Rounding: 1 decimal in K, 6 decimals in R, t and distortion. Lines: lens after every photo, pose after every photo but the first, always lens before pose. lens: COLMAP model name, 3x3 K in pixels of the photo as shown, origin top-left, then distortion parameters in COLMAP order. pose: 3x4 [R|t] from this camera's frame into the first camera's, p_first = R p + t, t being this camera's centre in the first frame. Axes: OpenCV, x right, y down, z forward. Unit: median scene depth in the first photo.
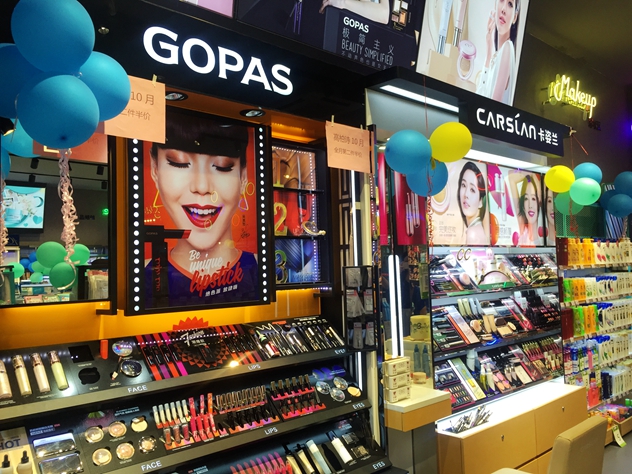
lens RADIAL K [[541.9, 0, 316.0], [0, 541.9, 237.0], [0, 0, 1]] dist [0.062451, -0.069913]
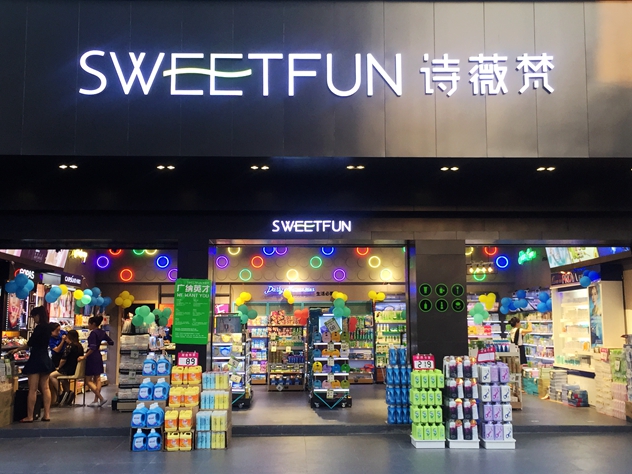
lens RADIAL K [[756.3, 0, 317.3], [0, 756.3, 210.3], [0, 0, 1]] dist [0.039837, 0.021511]
pose [[0.665533, 0.143047, 0.732533, -2.315206], [-0.063168, 0.988736, -0.135687, -0.109084], [-0.743691, 0.044032, 0.667072, -3.544276]]
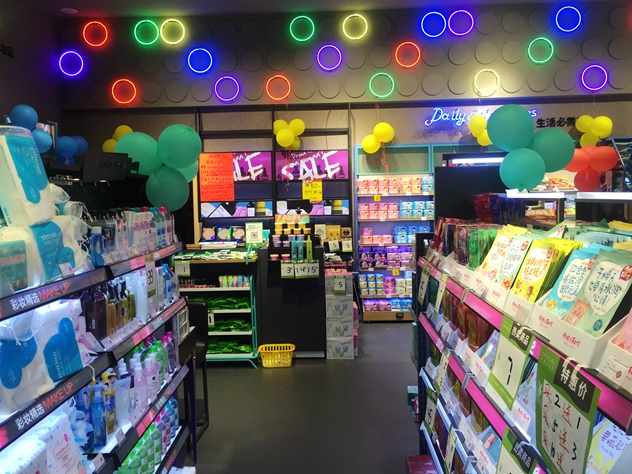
lens RADIAL K [[541.9, 0, 316.0], [0, 541.9, 237.0], [0, 0, 1]] dist [0.062451, -0.069913]
pose [[0.700204, -0.053312, 0.711950, 0.395167], [-0.040998, 0.992560, 0.114645, -0.047582], [-0.712765, -0.109463, 0.692809, -0.071609]]
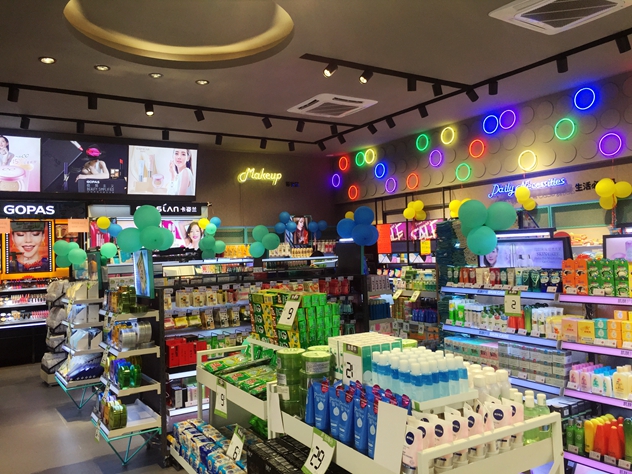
lens RADIAL K [[541.9, 0, 316.0], [0, 541.9, 237.0], [0, 0, 1]] dist [0.062451, -0.069913]
pose [[0.984644, -0.010405, -0.174265, 1.846211], [0.017265, 0.999133, 0.037891, -0.173331], [0.173720, -0.040318, 0.983969, -1.829049]]
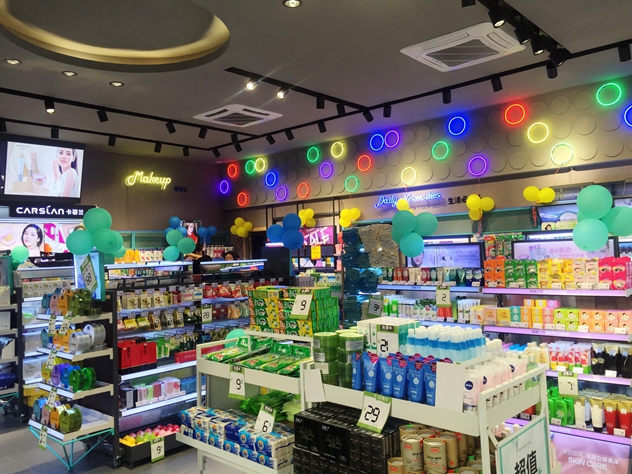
lens RADIAL K [[541.9, 0, 316.0], [0, 541.9, 237.0], [0, 0, 1]] dist [0.062451, -0.069913]
pose [[0.995780, -0.002728, 0.091735, 1.608614], [0.000133, 0.999600, 0.028283, -0.174449], [-0.091775, -0.028152, 0.995382, -1.976825]]
